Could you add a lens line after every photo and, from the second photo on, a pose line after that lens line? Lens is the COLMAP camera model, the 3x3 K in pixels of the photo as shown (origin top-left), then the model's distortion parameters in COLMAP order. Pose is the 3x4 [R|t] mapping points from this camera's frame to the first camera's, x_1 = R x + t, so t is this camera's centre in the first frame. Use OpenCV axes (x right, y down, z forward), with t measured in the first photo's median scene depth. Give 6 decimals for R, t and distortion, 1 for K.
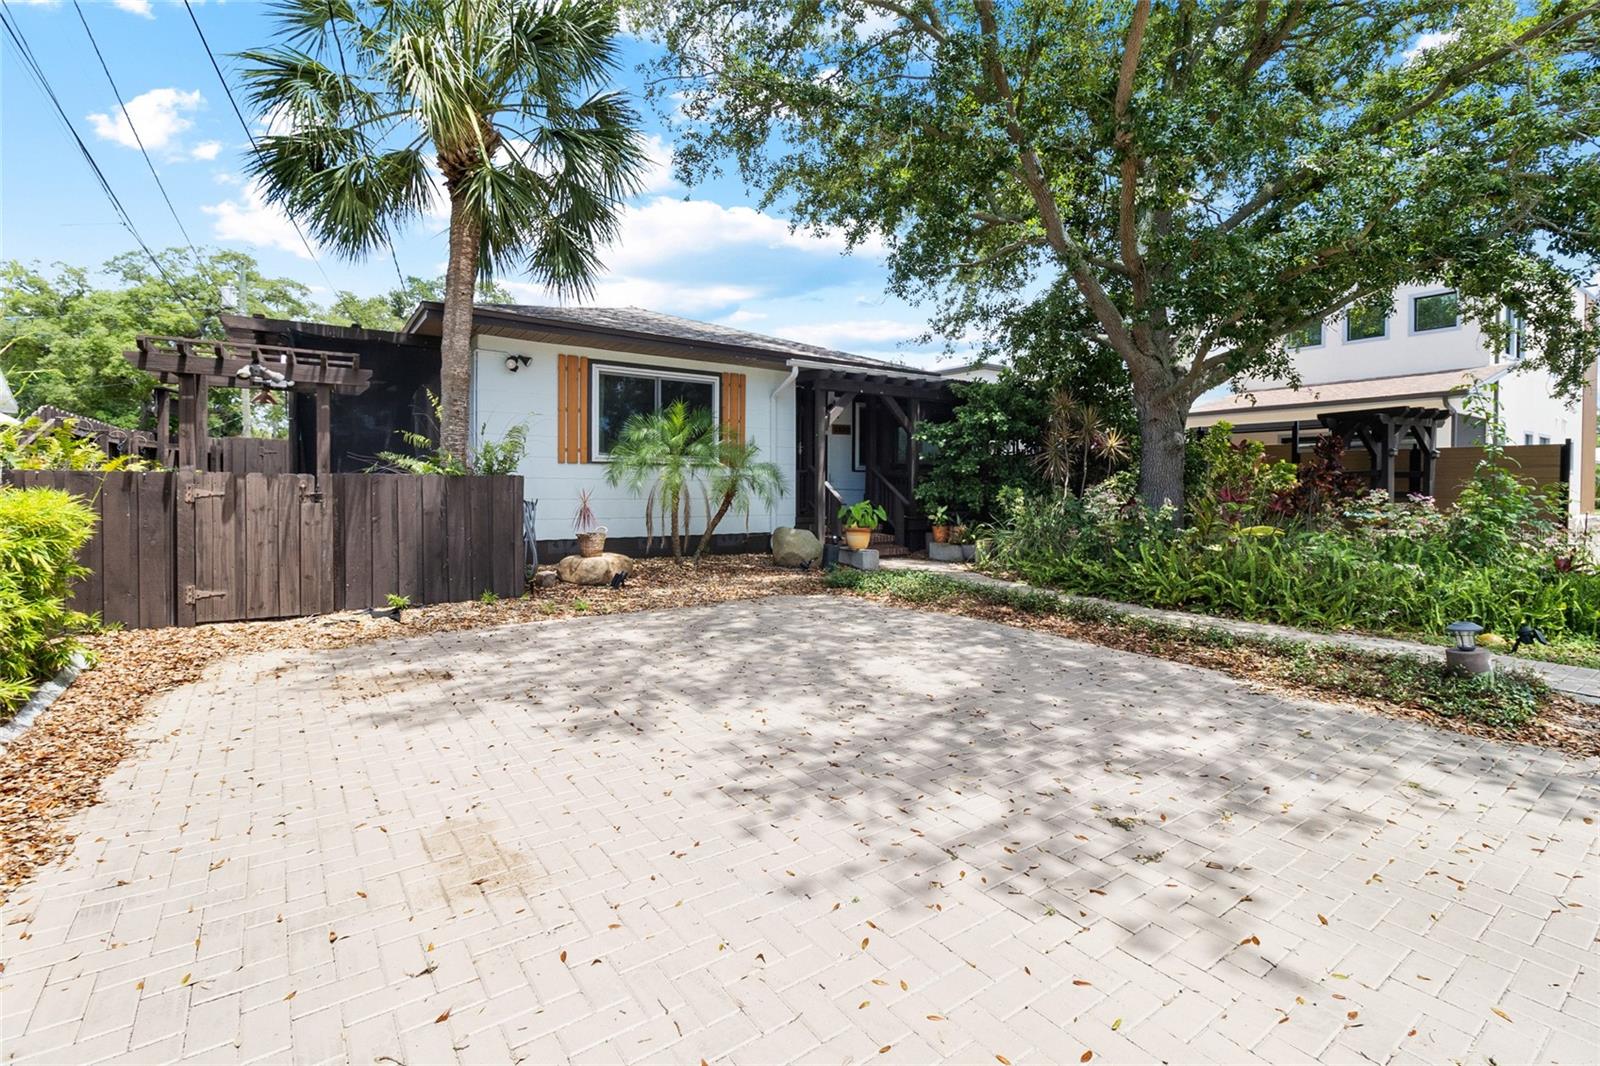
lens RADIAL K [[738.0, 0, 800.5], [0, 738.0, 496.9], [0, 0, 1]] dist [0.001720, -0.000093]
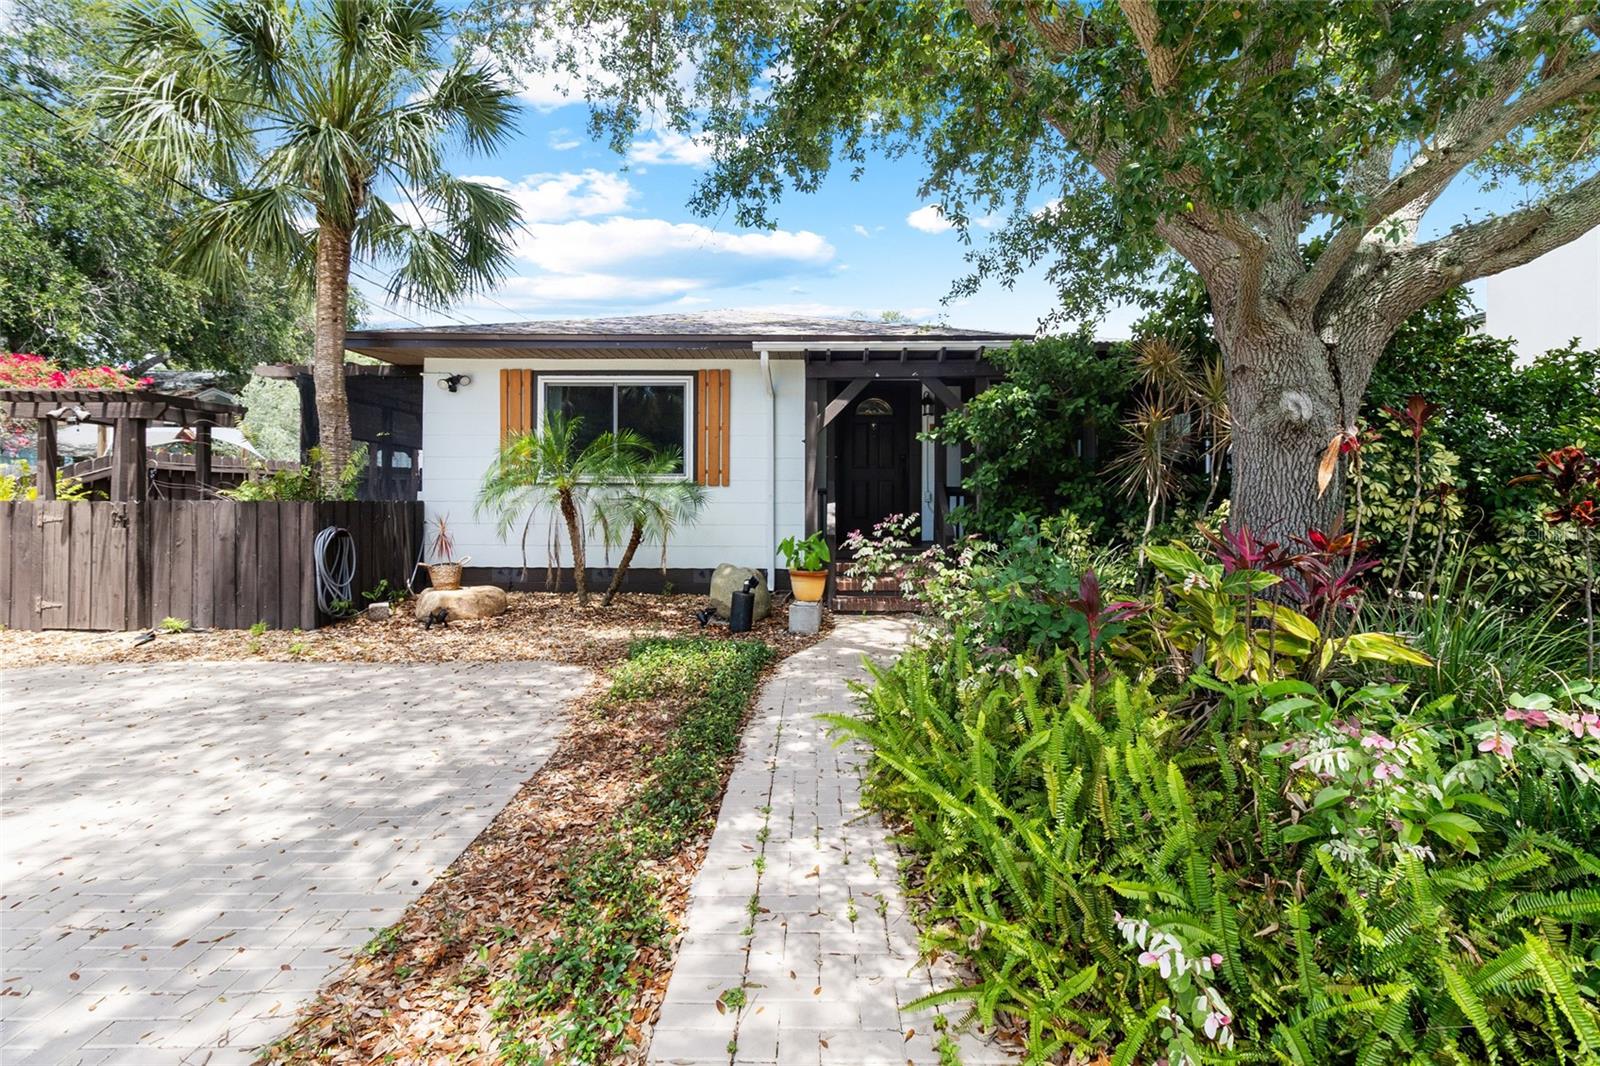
lens RADIAL K [[738.0, 0, 800.5], [0, 738.0, 496.9], [0, 0, 1]] dist [0.001720, -0.000093]
pose [[0.810913, -0.010296, -0.585076, 0.520535], [-0.004456, 0.999708, -0.023768, -0.010456], [0.585150, 0.021880, 0.810630, 0.457796]]
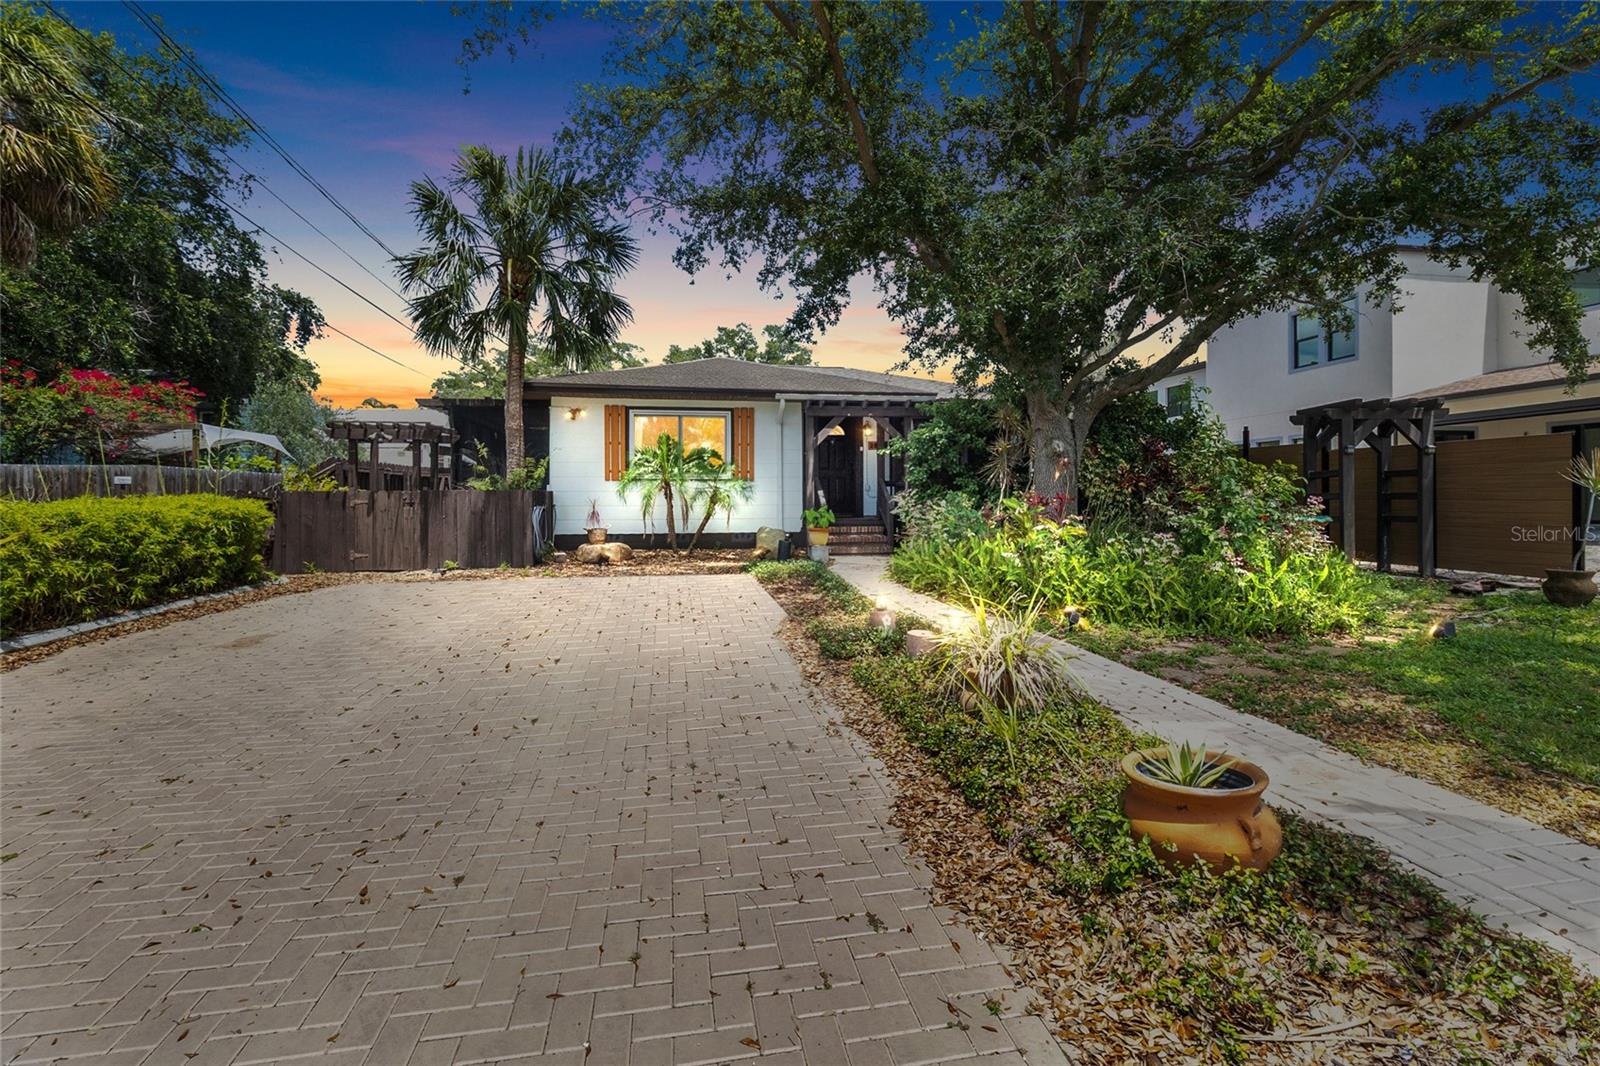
lens RADIAL K [[738.0, 0, 800.5], [0, 738.0, 496.9], [0, 0, 1]] dist [0.001720, -0.000093]
pose [[0.905526, -0.014802, -0.424032, 0.615712], [0.006497, 0.999758, -0.021023, 0.018044], [0.424240, 0.016282, 0.905403, -0.136216]]
